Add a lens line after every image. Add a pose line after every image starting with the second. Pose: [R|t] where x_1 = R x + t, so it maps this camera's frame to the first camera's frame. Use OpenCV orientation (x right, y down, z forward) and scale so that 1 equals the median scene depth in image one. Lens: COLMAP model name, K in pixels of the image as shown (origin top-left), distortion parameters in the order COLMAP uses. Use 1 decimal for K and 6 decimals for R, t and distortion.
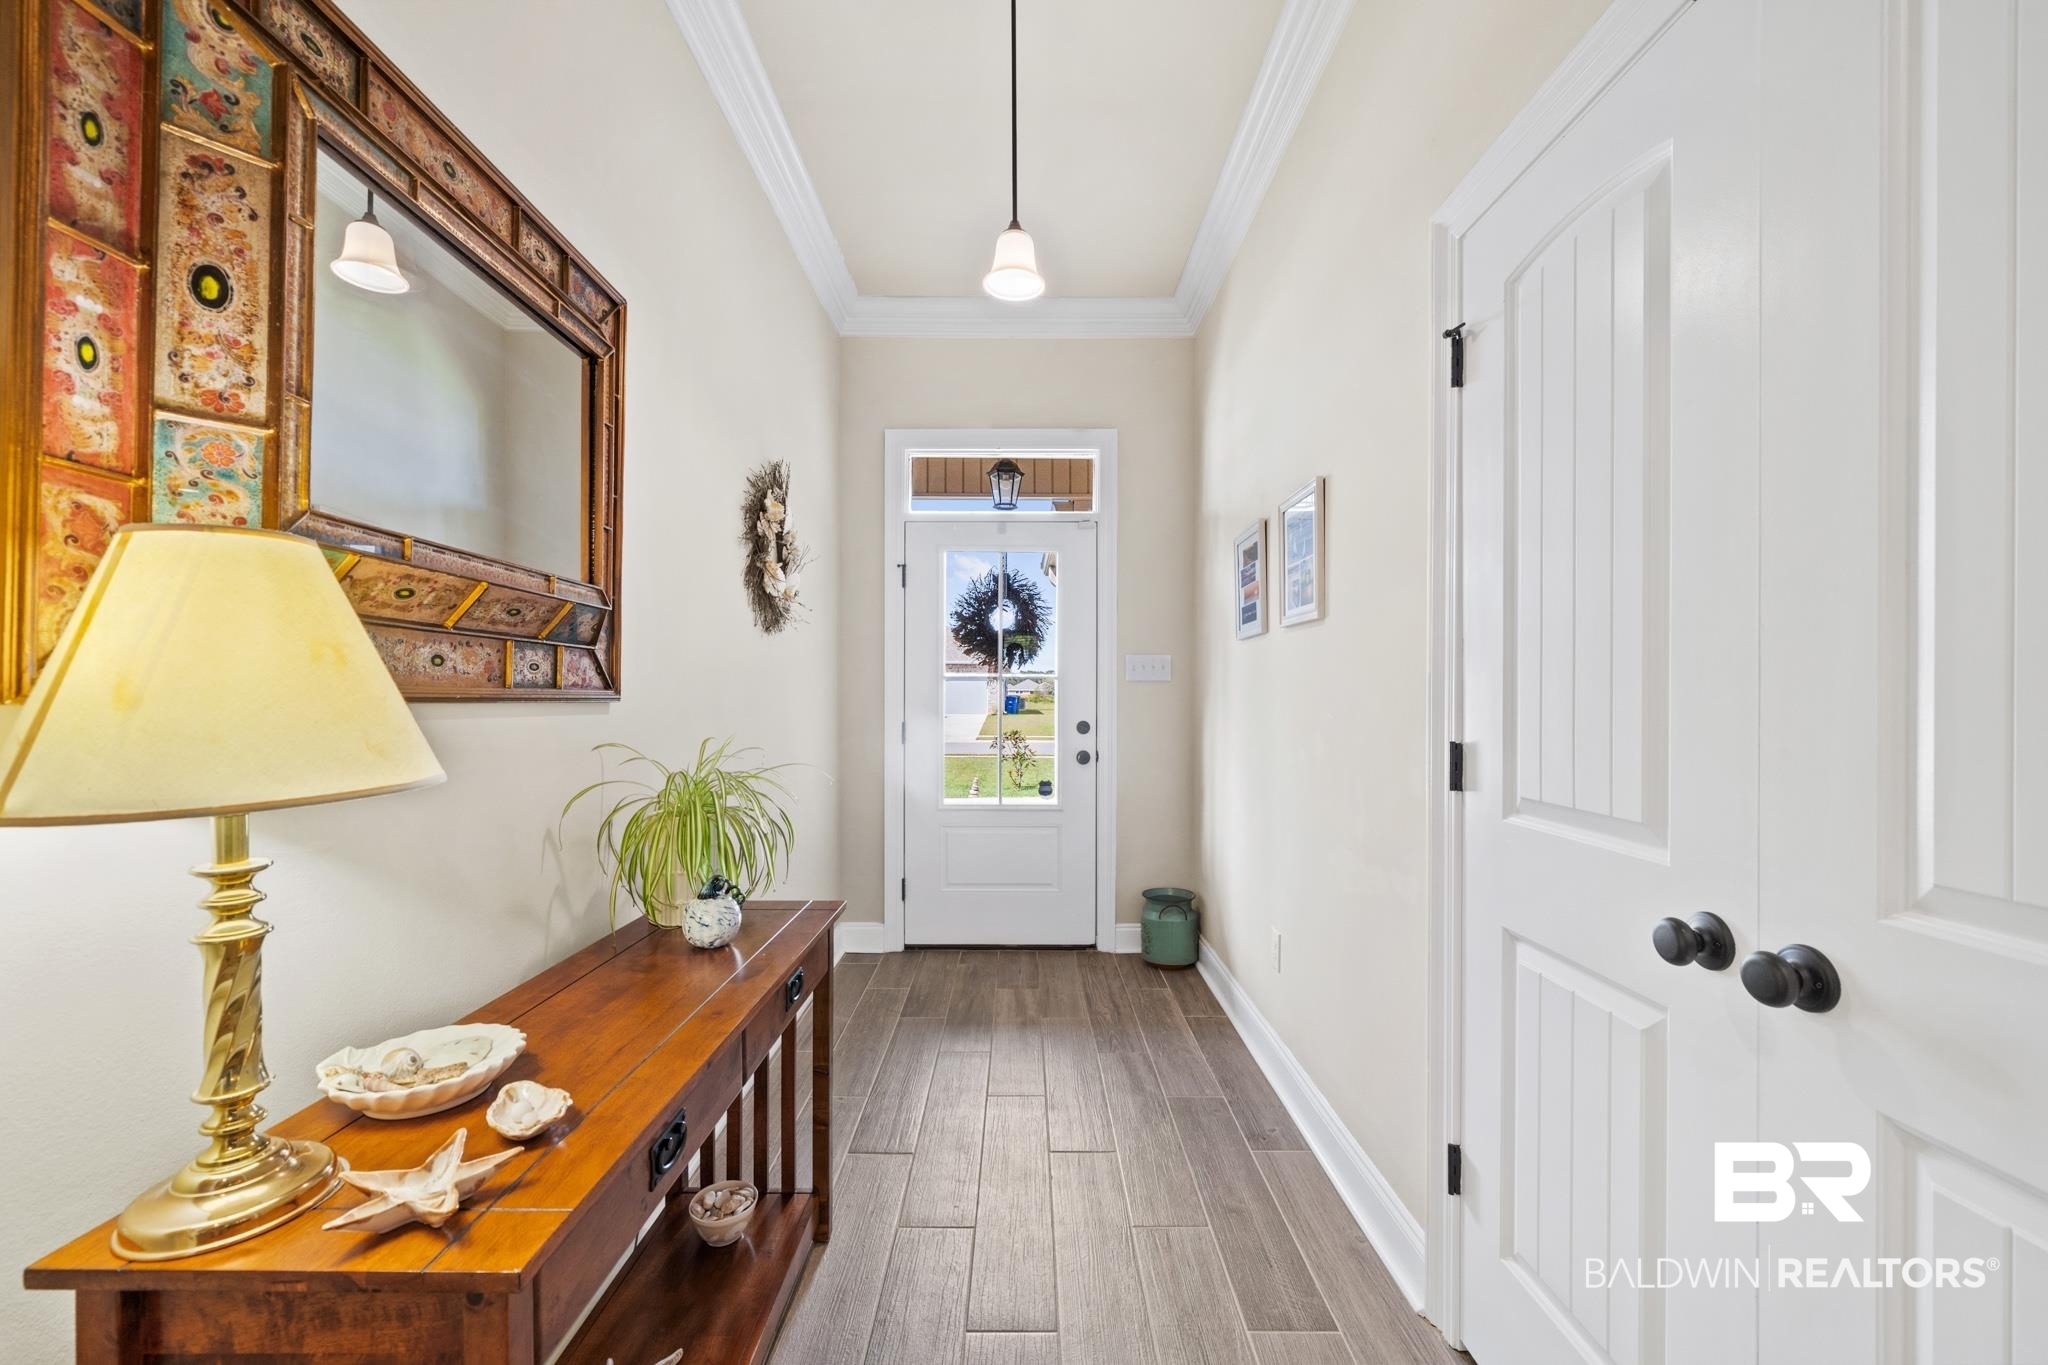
lens RADIAL K [[830.2, 0, 1020.5], [0, 830.2, 696.6], [0, 0, 1]] dist [0.000648, 0.000264]
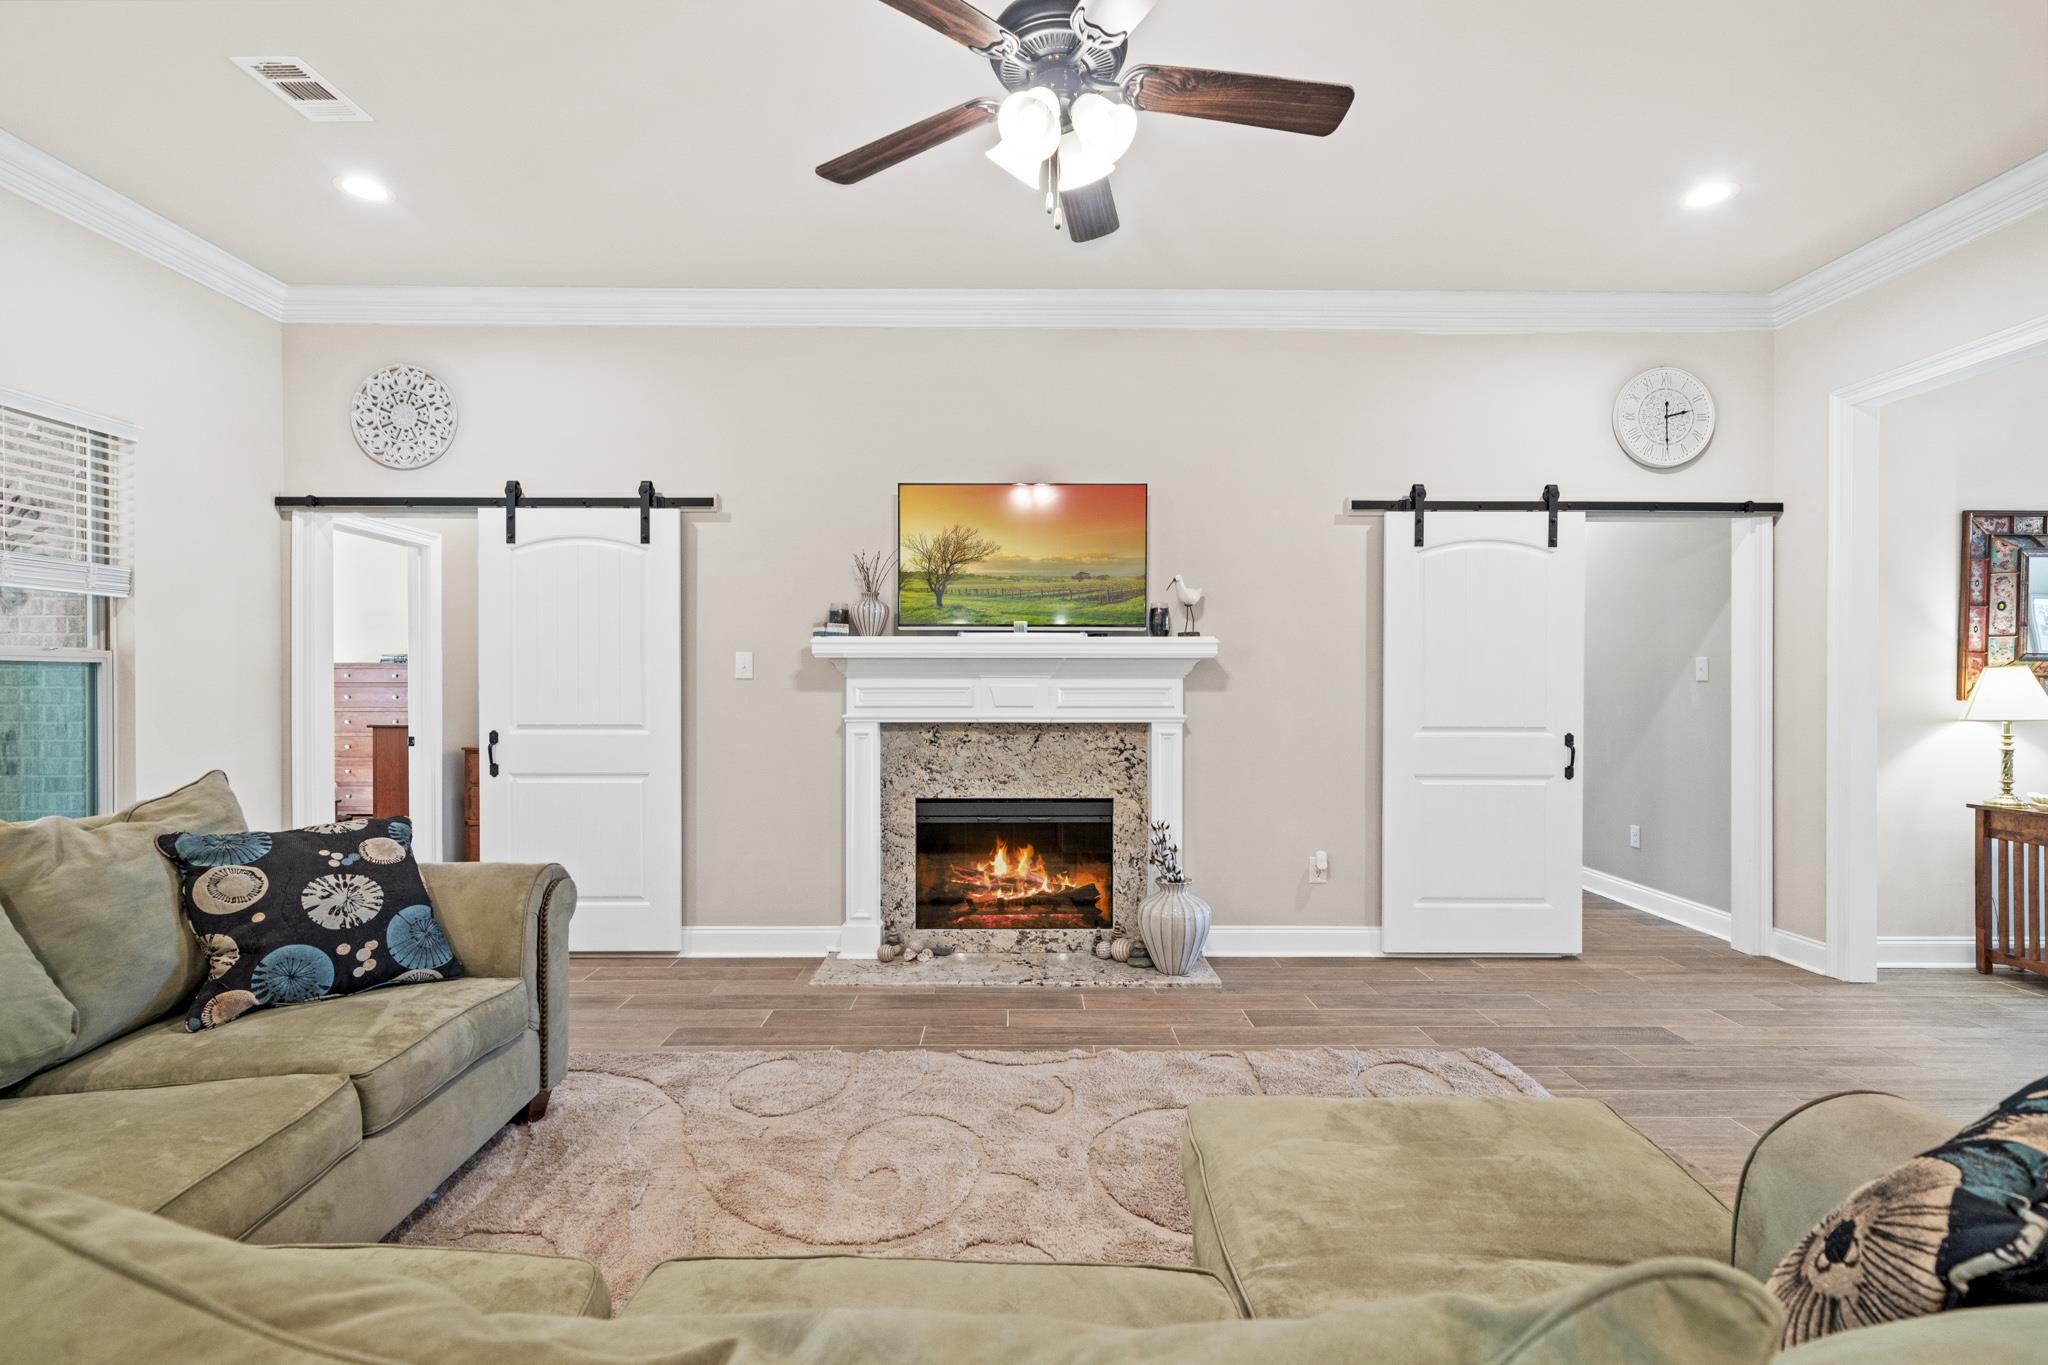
lens RADIAL K [[931.4, 0, 1021.0], [0, 931.4, 679.0], [0, 0, 1]] dist [-0.001252, 0.001069]
pose [[0.004726, 0.000330, -0.999989, 3.930859], [-0.002432, 0.999997, 0.000318, -0.095494], [0.999986, 0.002431, 0.004726, -4.214016]]
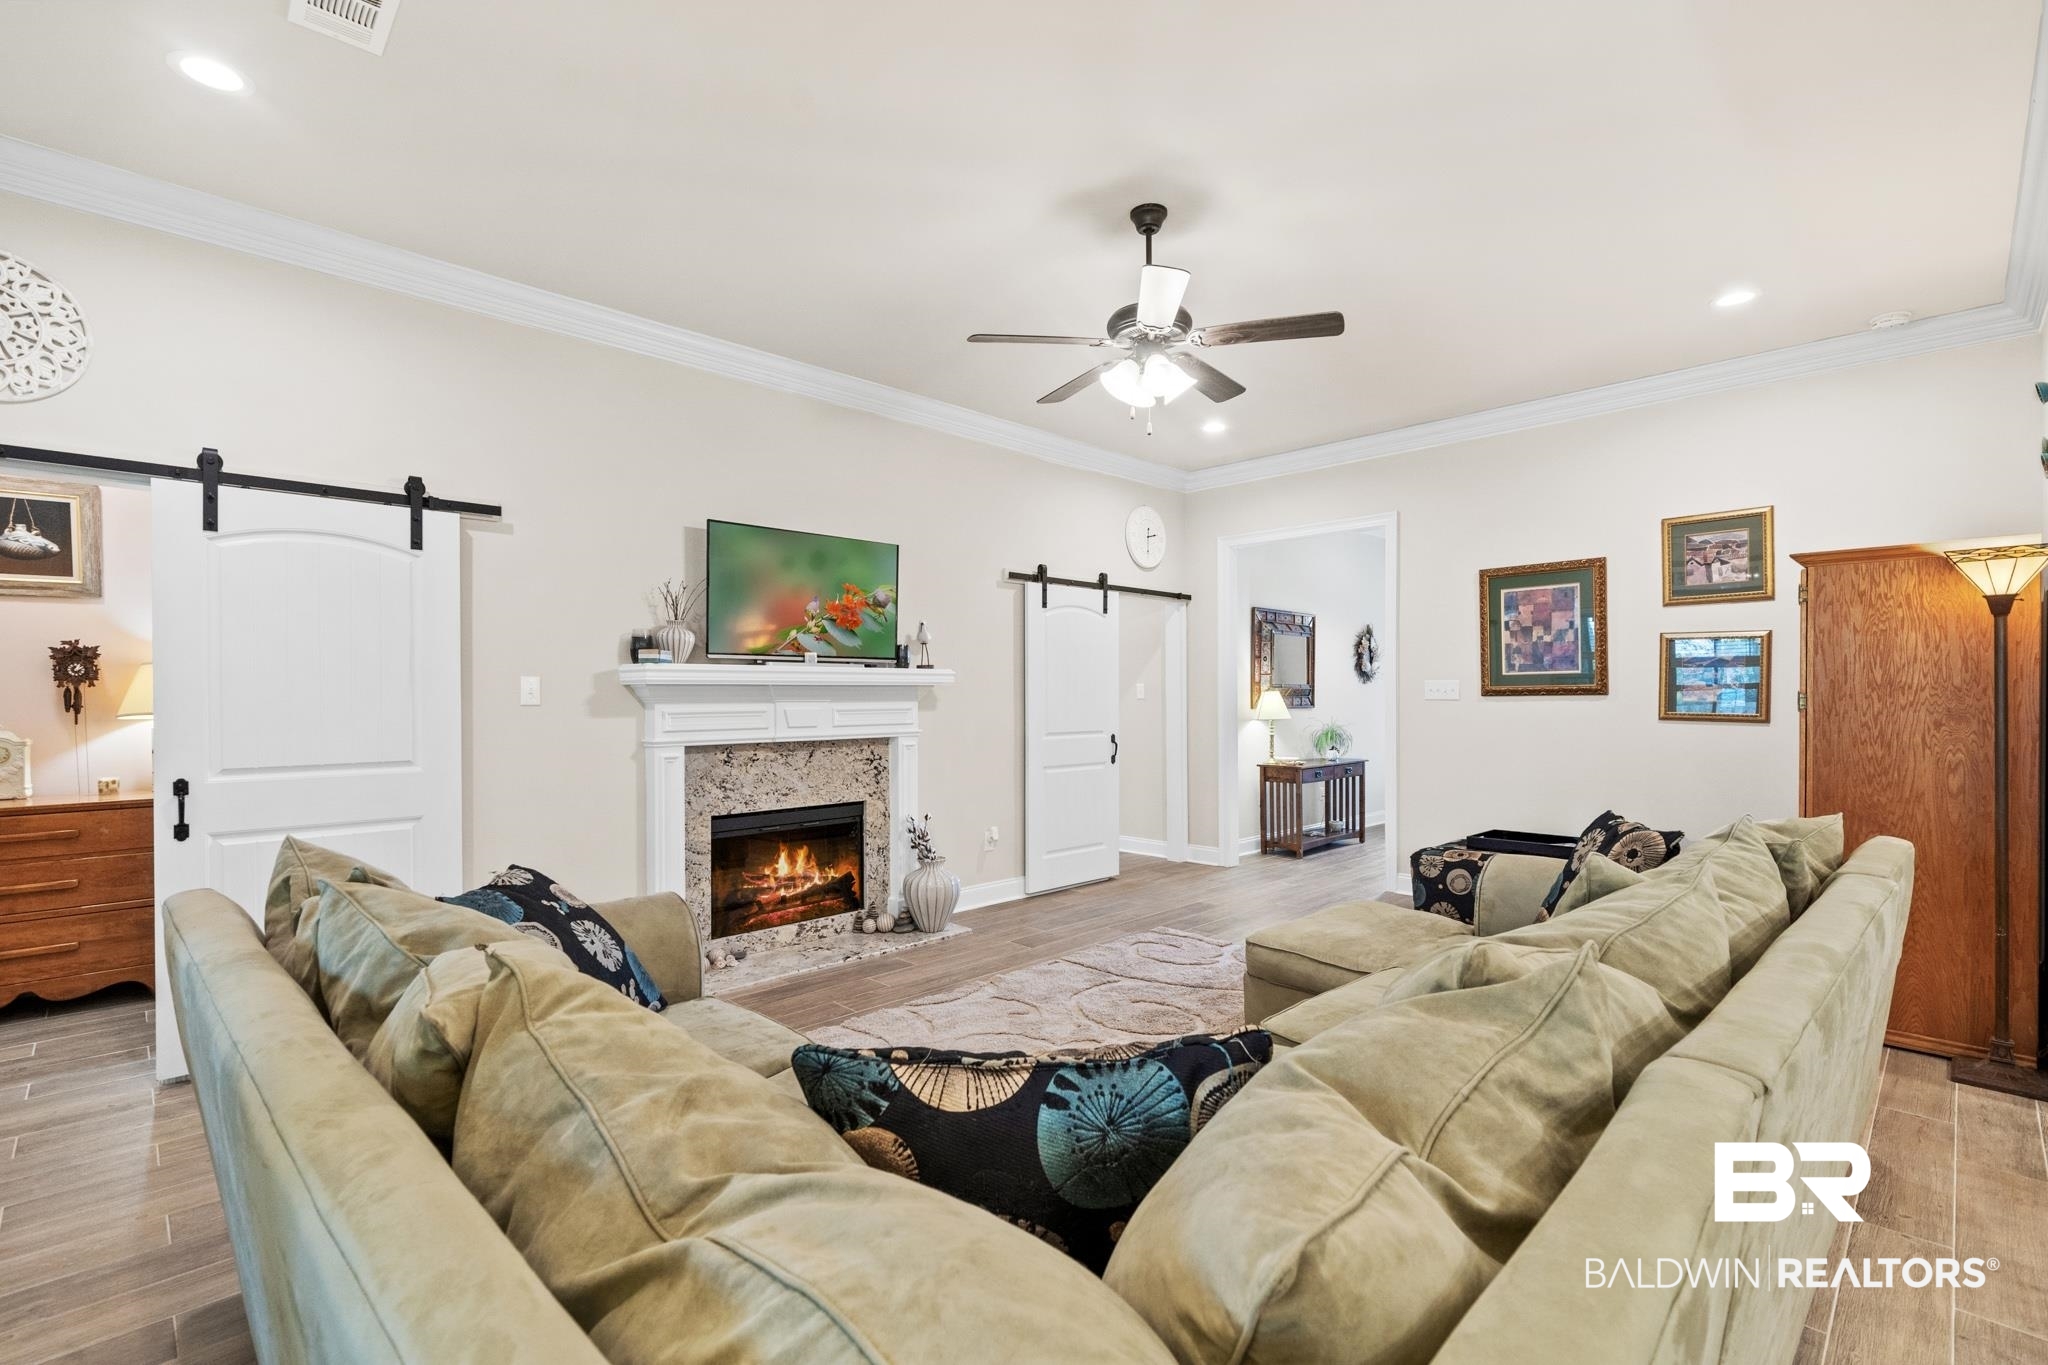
lens RADIAL K [[931.4, 0, 978.0], [0, 931.4, 696.2], [0, 0, 1]] dist [-0.001252, 0.001069]
pose [[0.685778, -0.003505, -0.727802, 3.819766], [0.004562, 0.999989, -0.000517, -0.126620], [0.727796, -0.002966, 0.685787, -7.459166]]
